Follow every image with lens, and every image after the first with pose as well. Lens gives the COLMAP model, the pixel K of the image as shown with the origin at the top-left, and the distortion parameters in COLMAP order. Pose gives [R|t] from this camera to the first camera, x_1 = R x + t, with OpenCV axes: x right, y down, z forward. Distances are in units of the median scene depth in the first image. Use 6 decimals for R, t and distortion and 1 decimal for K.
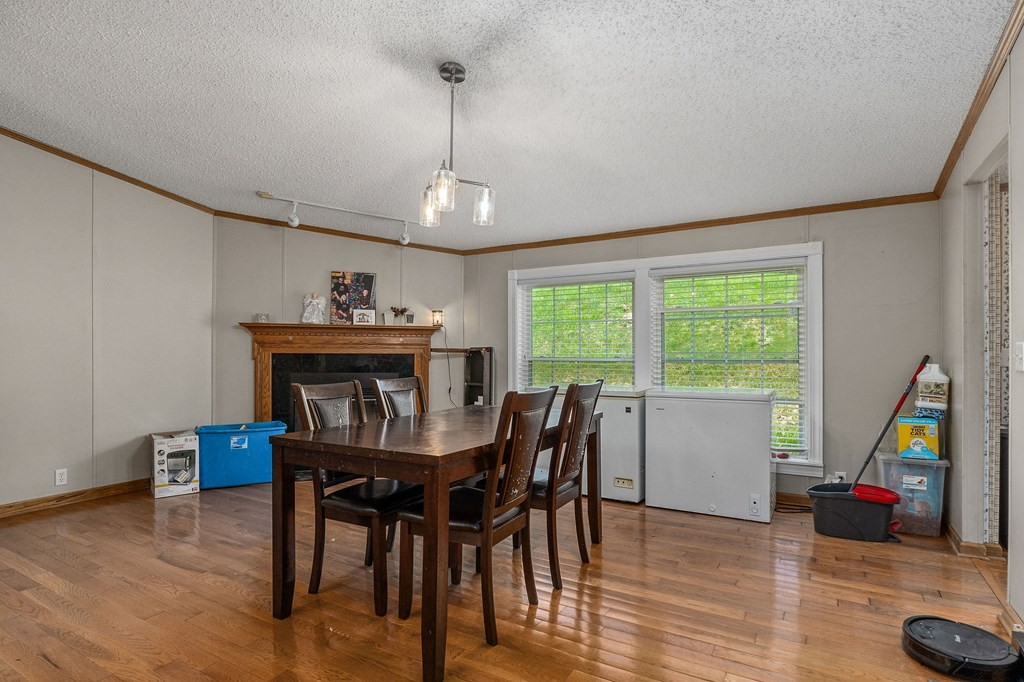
lens RADIAL K [[541.7, 0, 512.1], [0, 541.7, 350.1], [0, 0, 1]] dist [-0.001520, -0.000243]
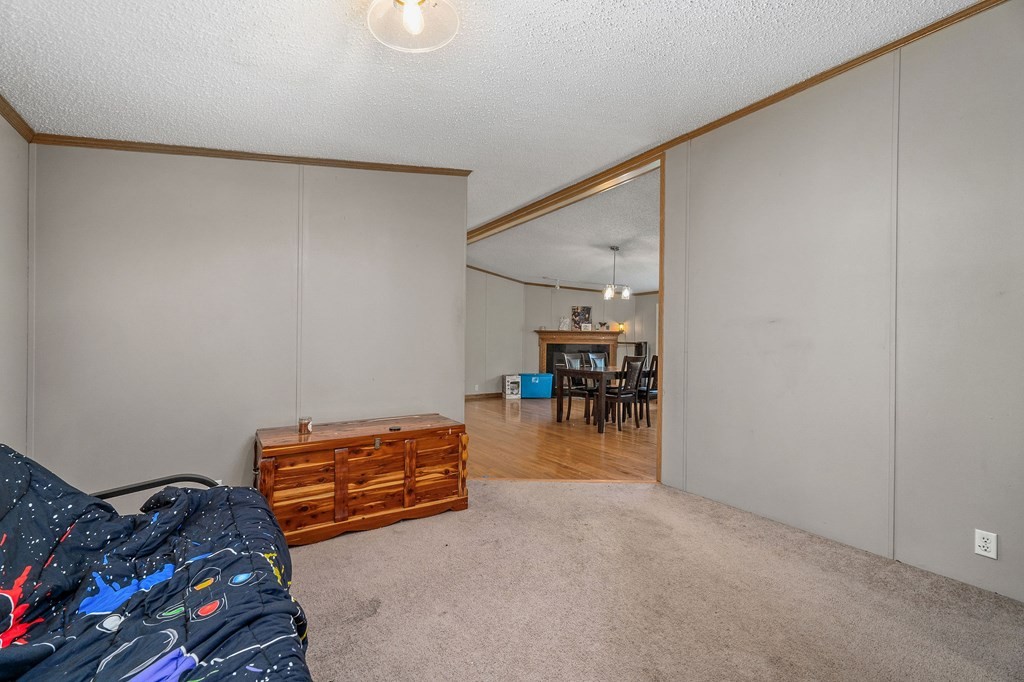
lens RADIAL K [[440.7, 0, 514.1], [0, 440.7, 345.2], [0, 0, 1]] dist [0.000421, 0.000230]
pose [[0.904868, 0.014308, -0.425451, 0.223380], [-0.010370, 0.999879, 0.011571, -0.006688], [0.425566, -0.006058, 0.904907, -0.742246]]
